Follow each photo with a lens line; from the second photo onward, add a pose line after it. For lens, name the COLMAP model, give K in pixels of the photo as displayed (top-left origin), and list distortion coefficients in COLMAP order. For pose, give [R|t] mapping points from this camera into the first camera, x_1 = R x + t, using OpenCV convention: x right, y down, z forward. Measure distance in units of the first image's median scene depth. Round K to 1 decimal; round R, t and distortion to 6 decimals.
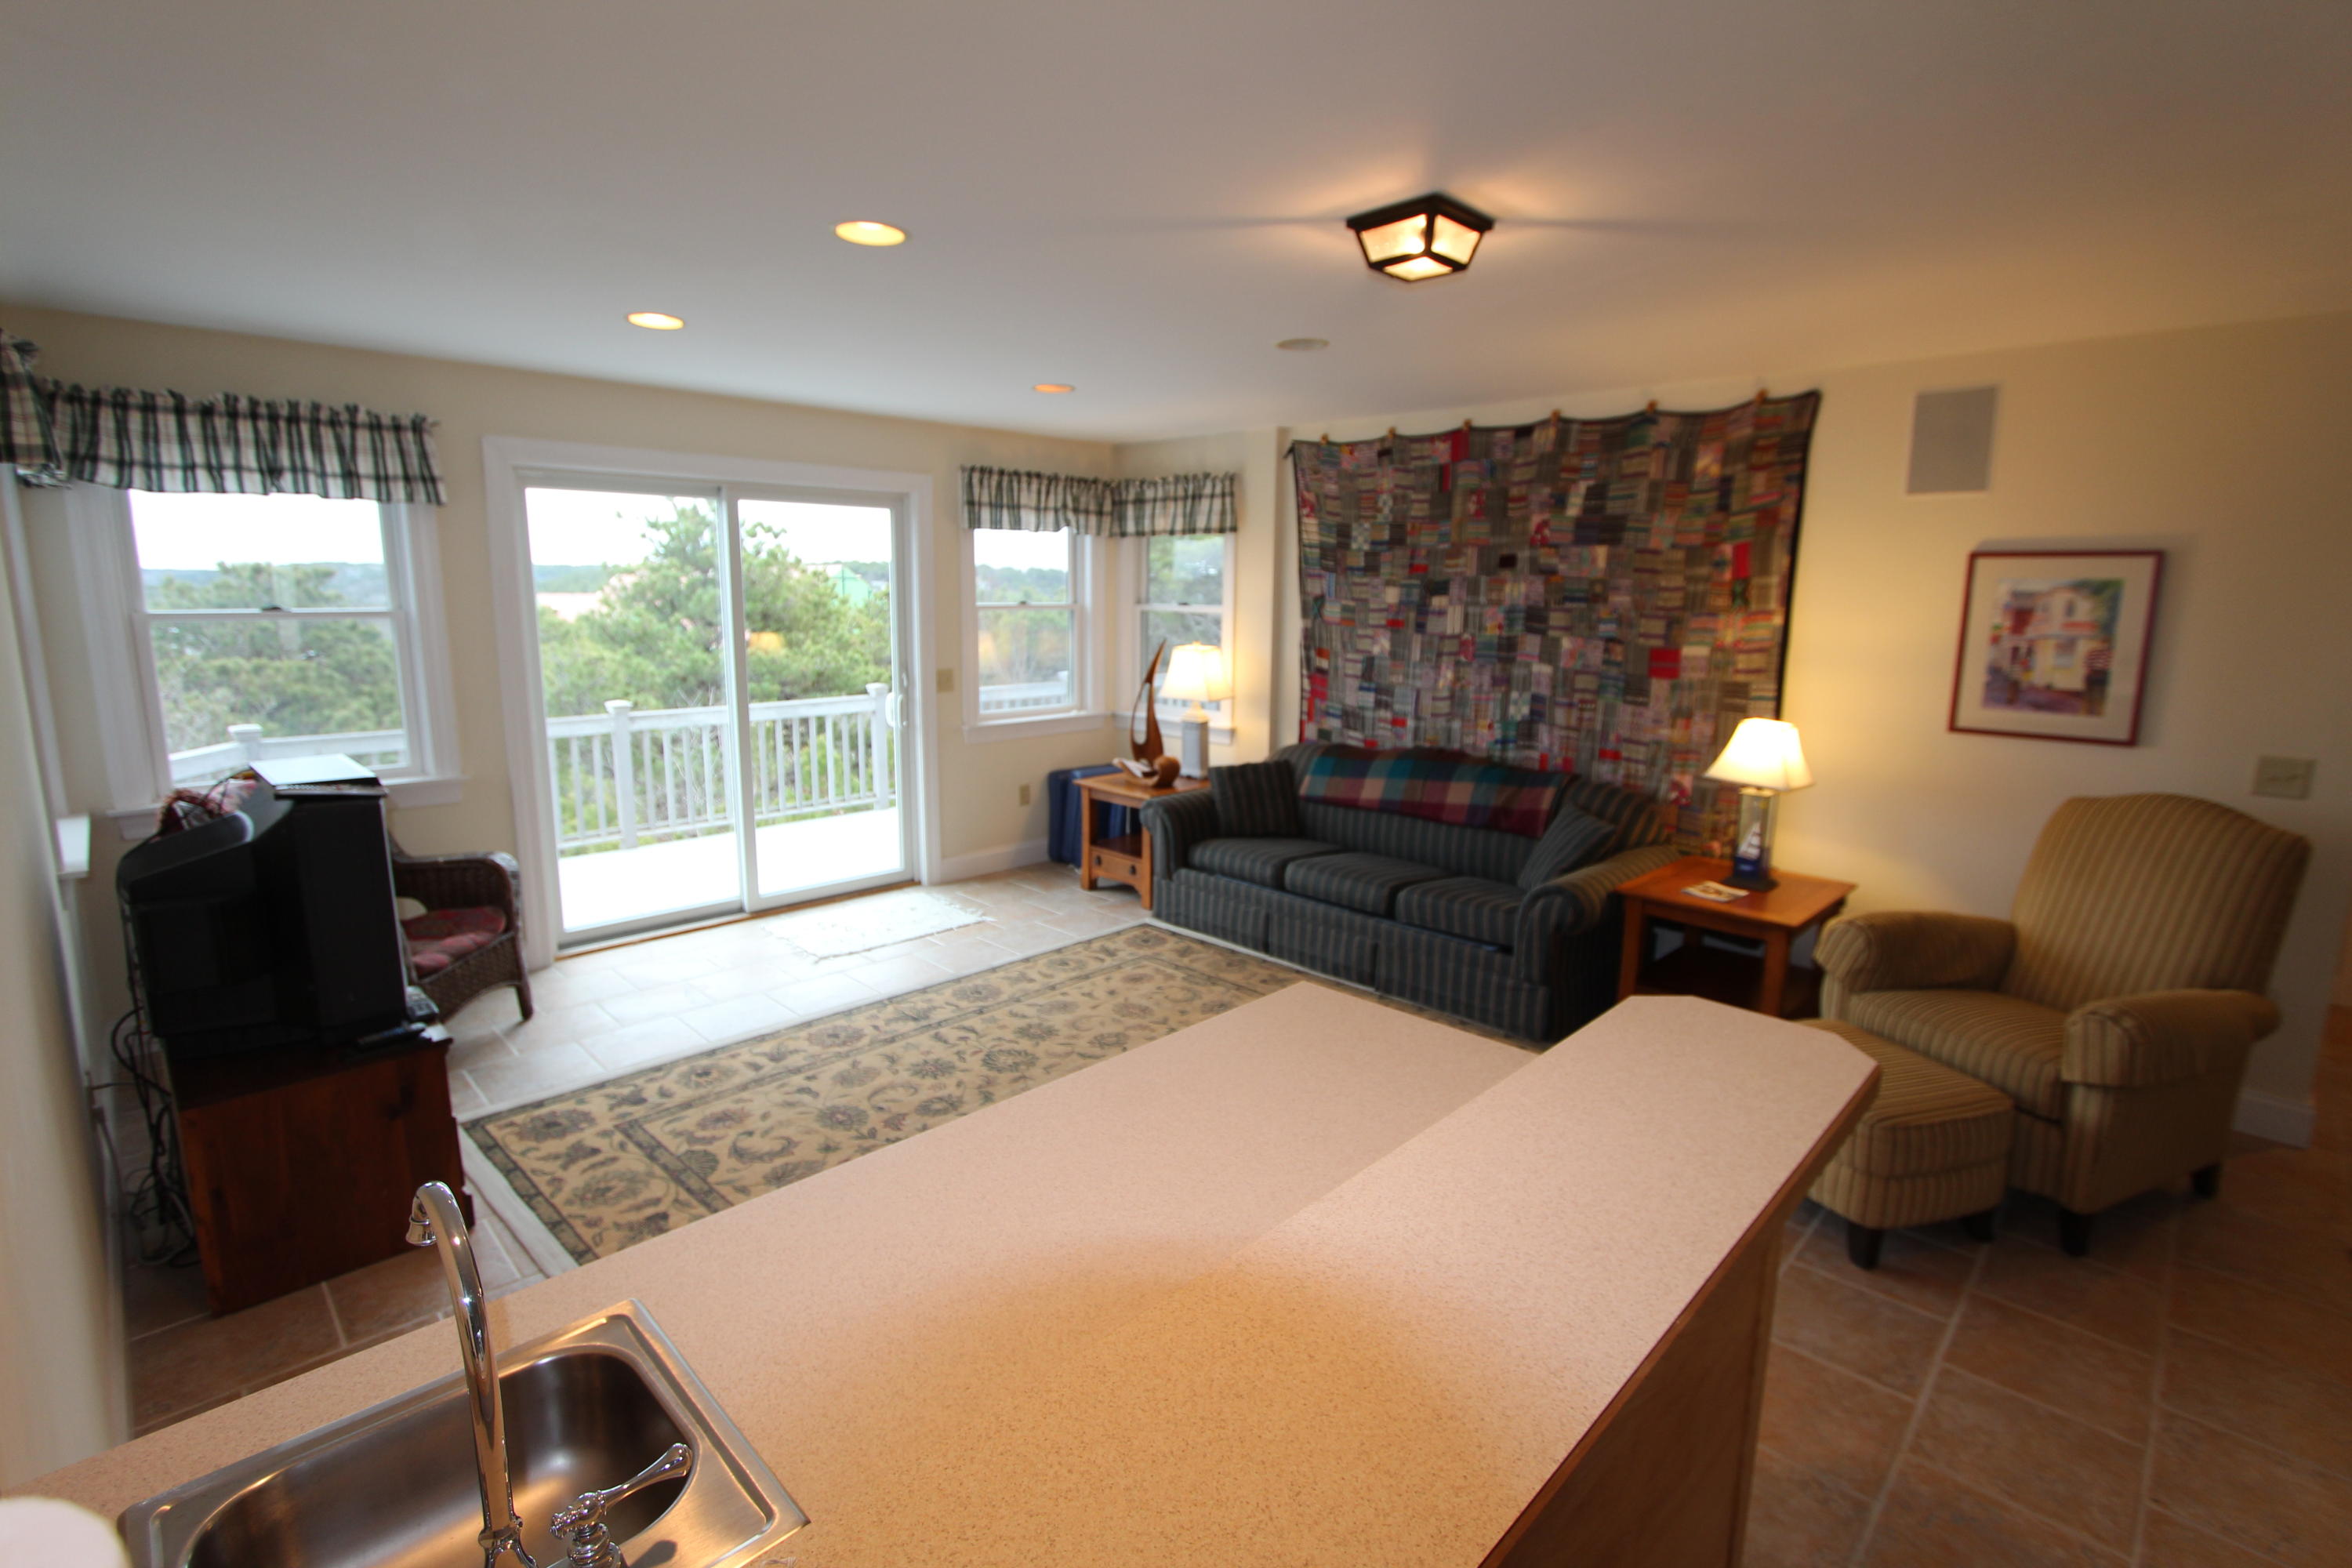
lens RADIAL K [[1082.6, 0, 1176.4], [0, 1082.6, 773.6], [0, 0, 1]] dist [-0.020784, 0.001222]
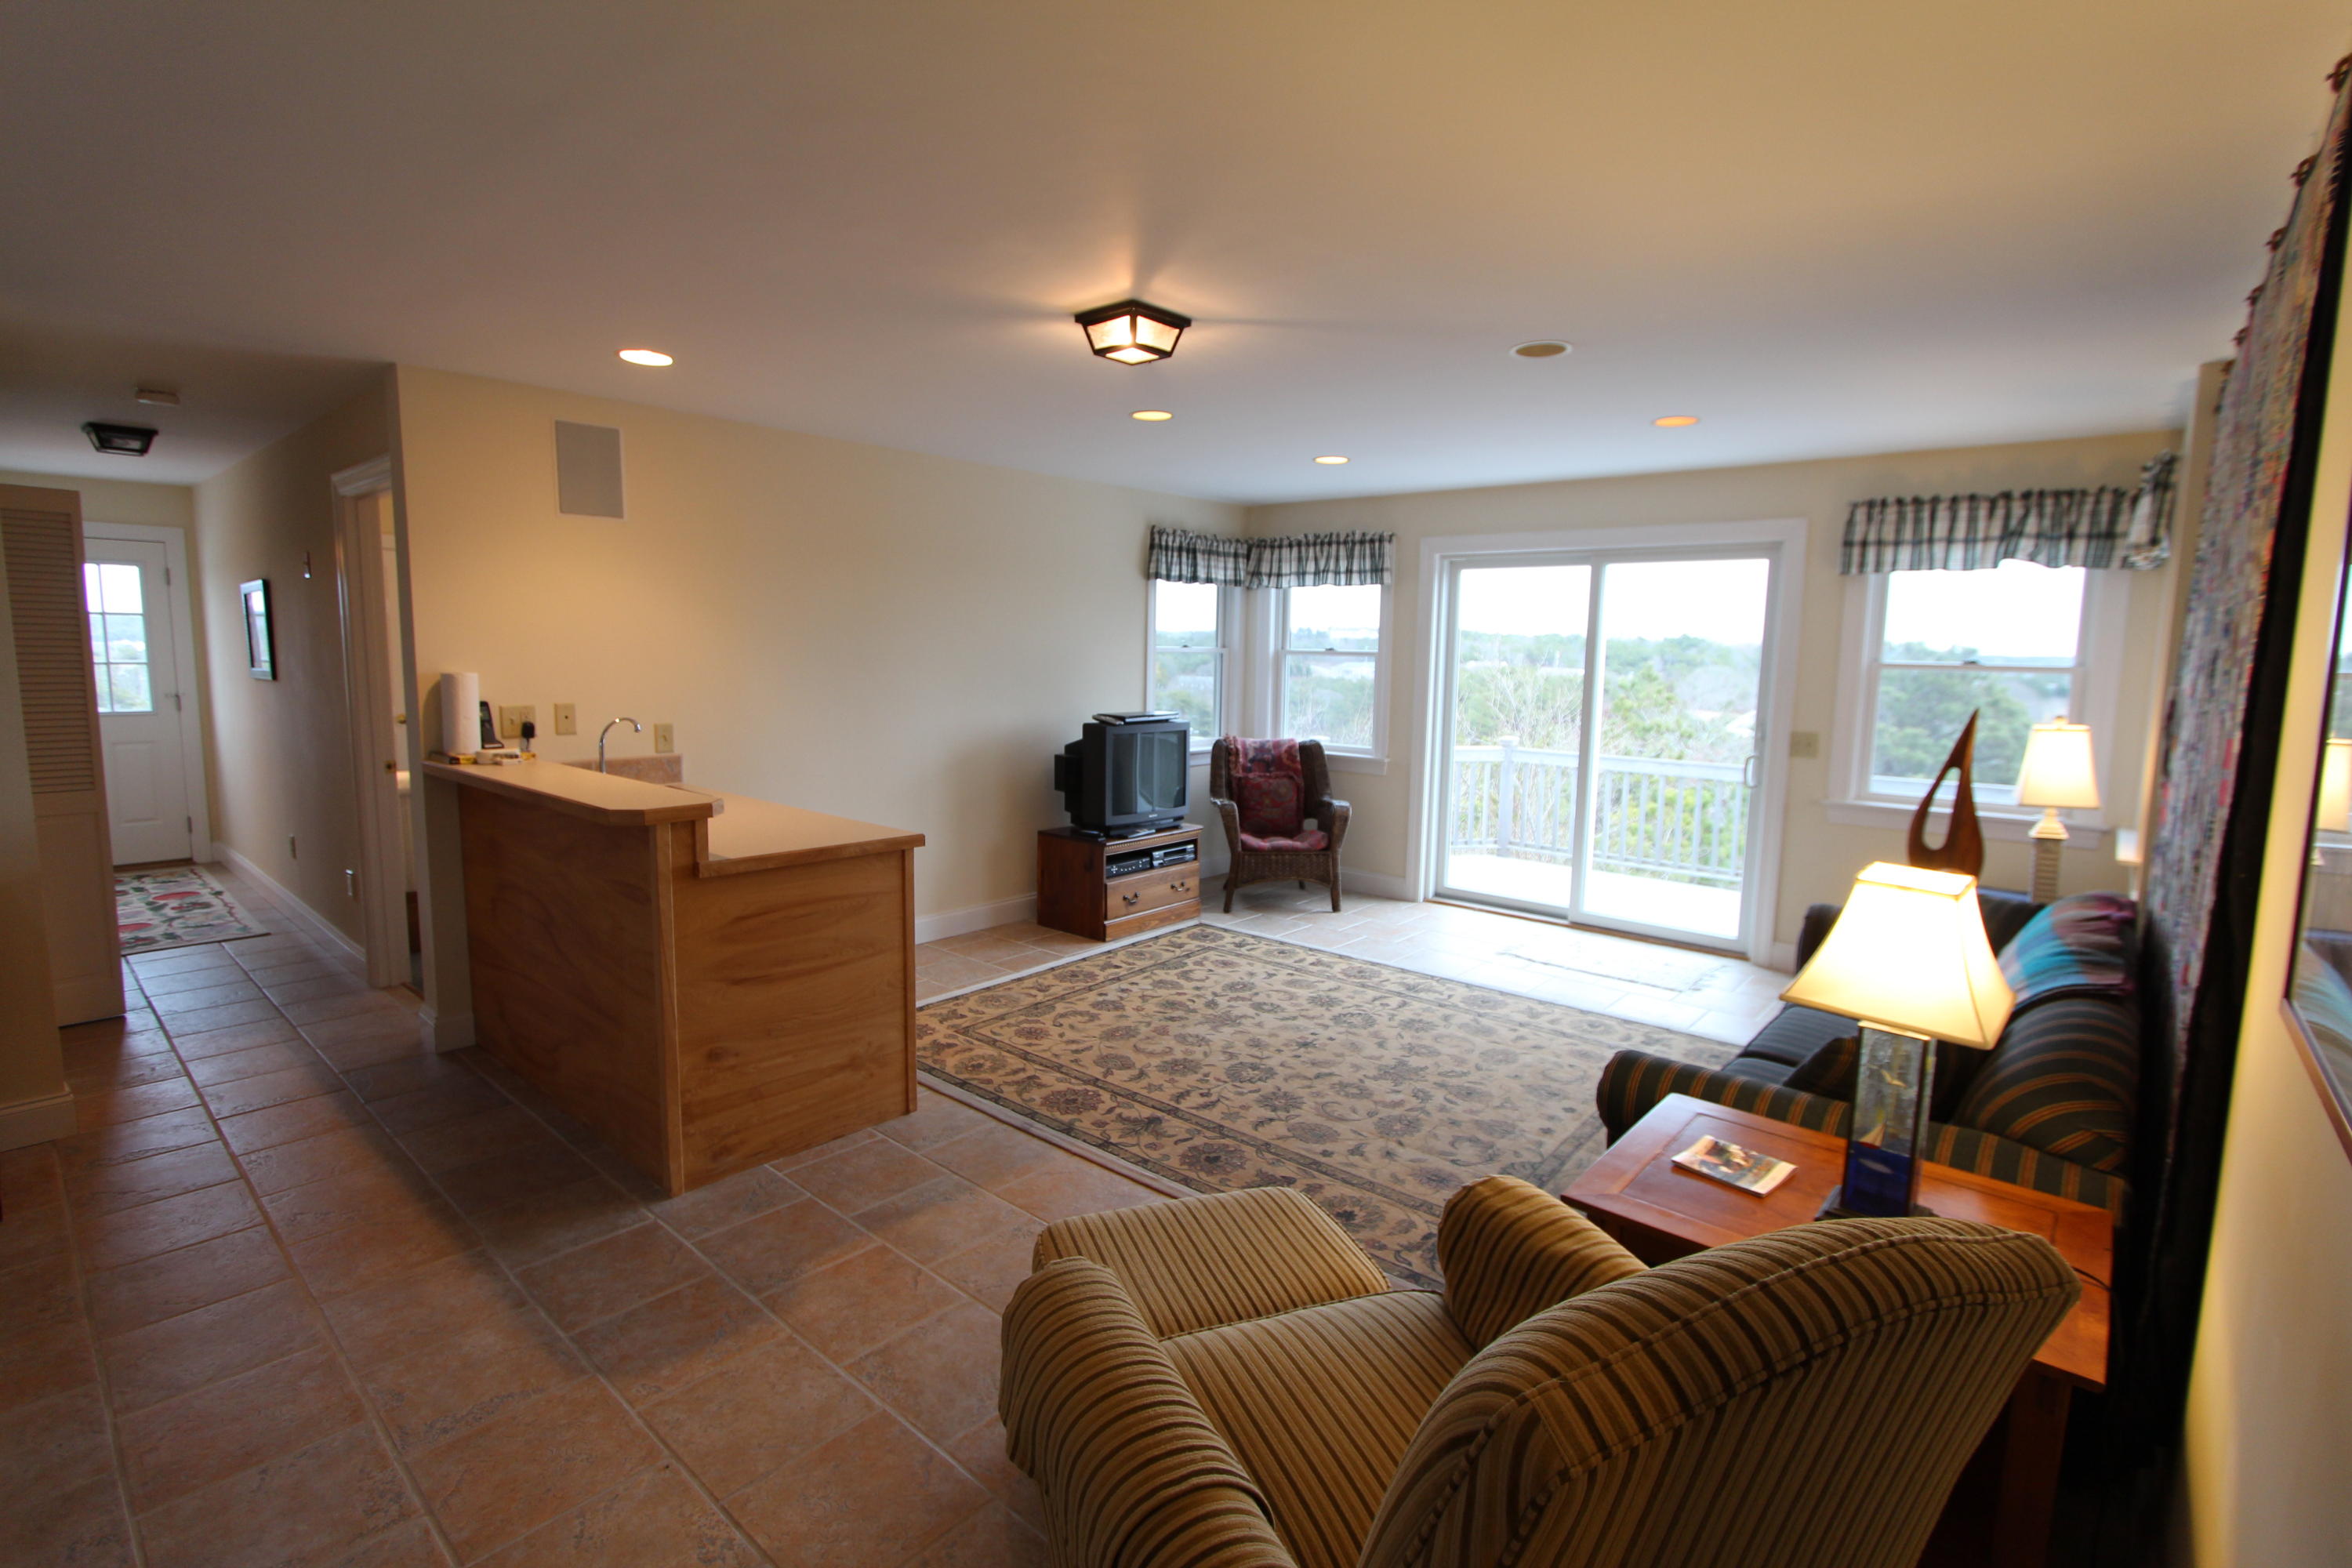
lens RADIAL K [[1082.6, 0, 1176.4], [0, 1082.6, 773.6], [0, 0, 1]] dist [-0.020784, 0.001222]
pose [[0.070754, 0.108844, -0.991538, 0.982385], [-0.185889, 0.978054, 0.094099, -0.077291], [0.980020, 0.177658, 0.089434, 0.648812]]
